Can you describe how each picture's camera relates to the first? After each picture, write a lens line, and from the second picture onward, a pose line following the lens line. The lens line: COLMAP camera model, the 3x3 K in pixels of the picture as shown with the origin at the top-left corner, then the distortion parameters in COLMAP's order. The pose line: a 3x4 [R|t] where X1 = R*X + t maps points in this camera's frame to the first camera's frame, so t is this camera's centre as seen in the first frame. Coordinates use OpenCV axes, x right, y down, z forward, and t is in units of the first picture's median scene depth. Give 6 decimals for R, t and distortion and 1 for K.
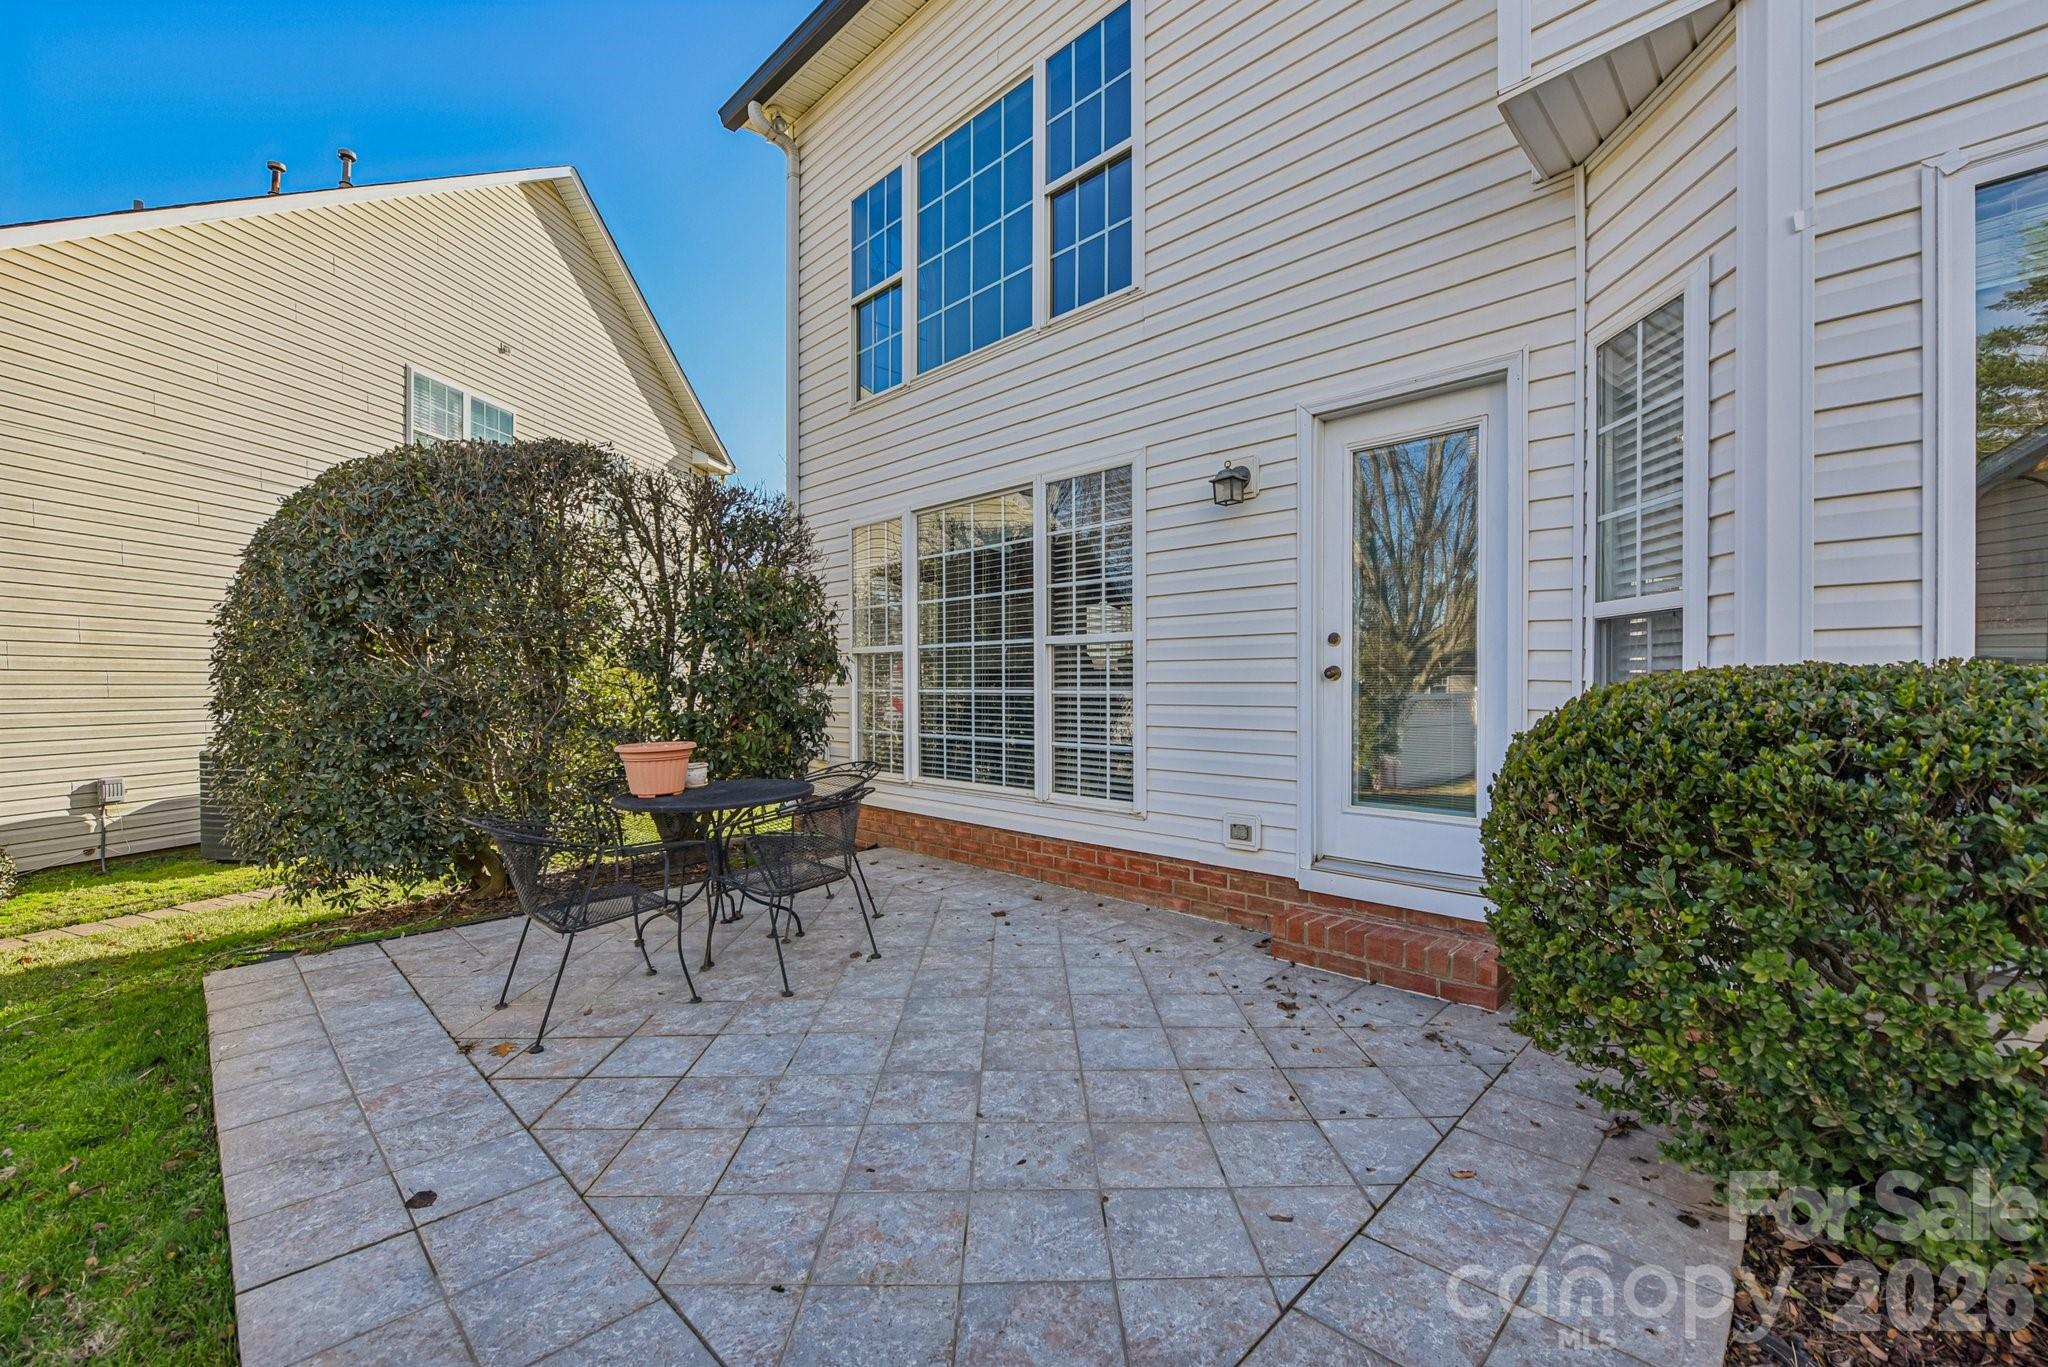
lens RADIAL K [[850.6, 0, 1022.4], [0, 850.6, 680.5], [0, 0, 1]] dist [-0.004180, -0.000442]
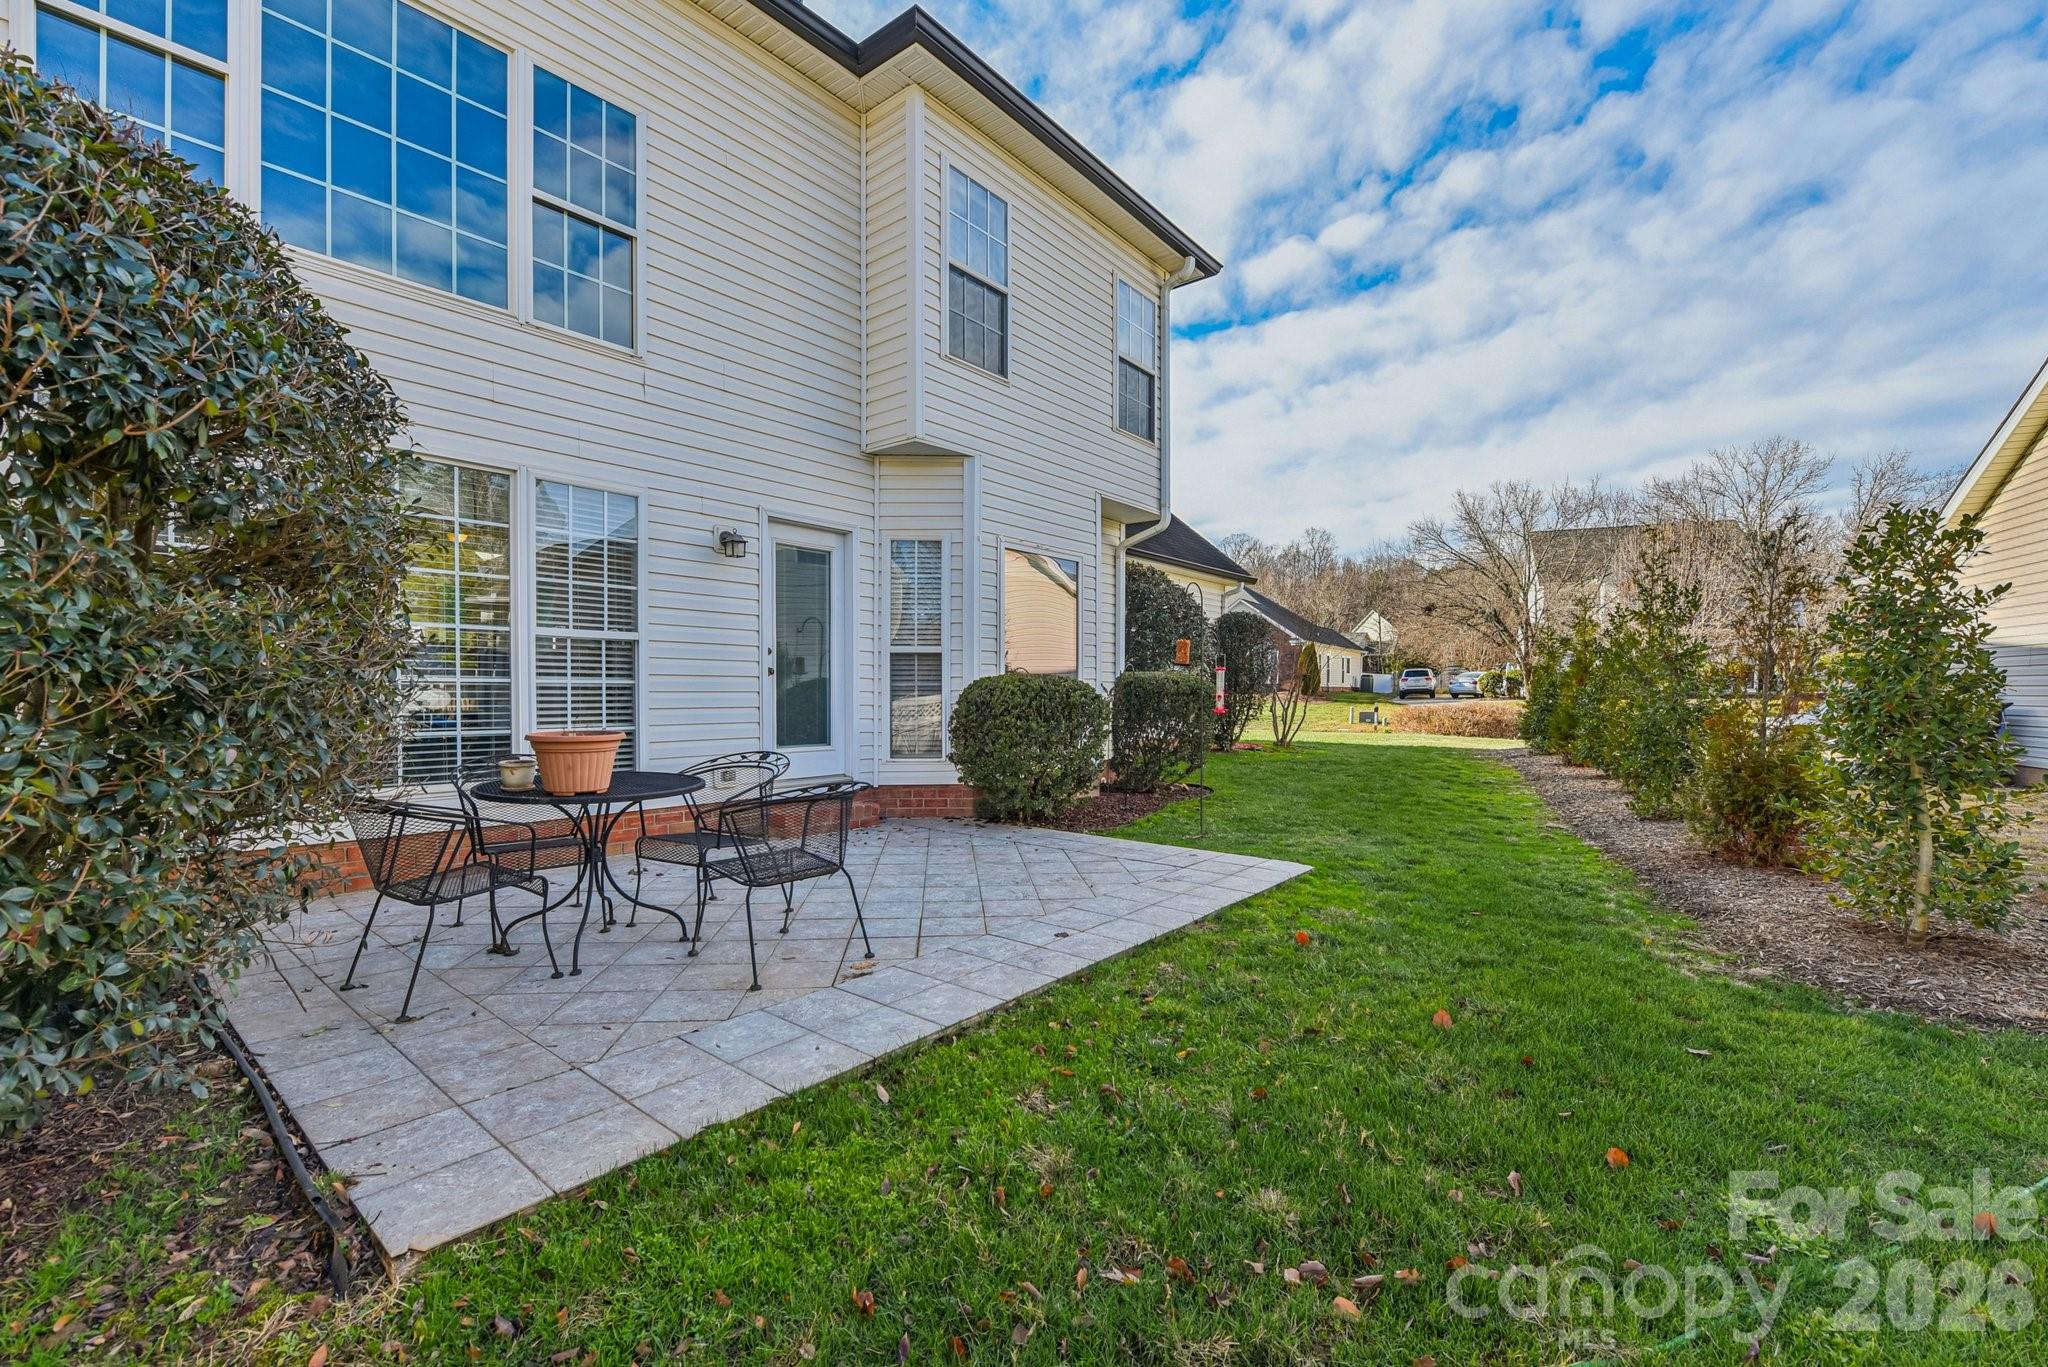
lens RADIAL K [[850.6, 0, 1022.1], [0, 850.6, 692.4], [0, 0, 1]] dist [-0.004180, -0.000442]
pose [[-0.093357, 0.005859, 0.995615, -1.355888], [-0.000309, 0.999982, -0.005914, 0.042461], [-0.995633, -0.000860, -0.093353, 0.660049]]
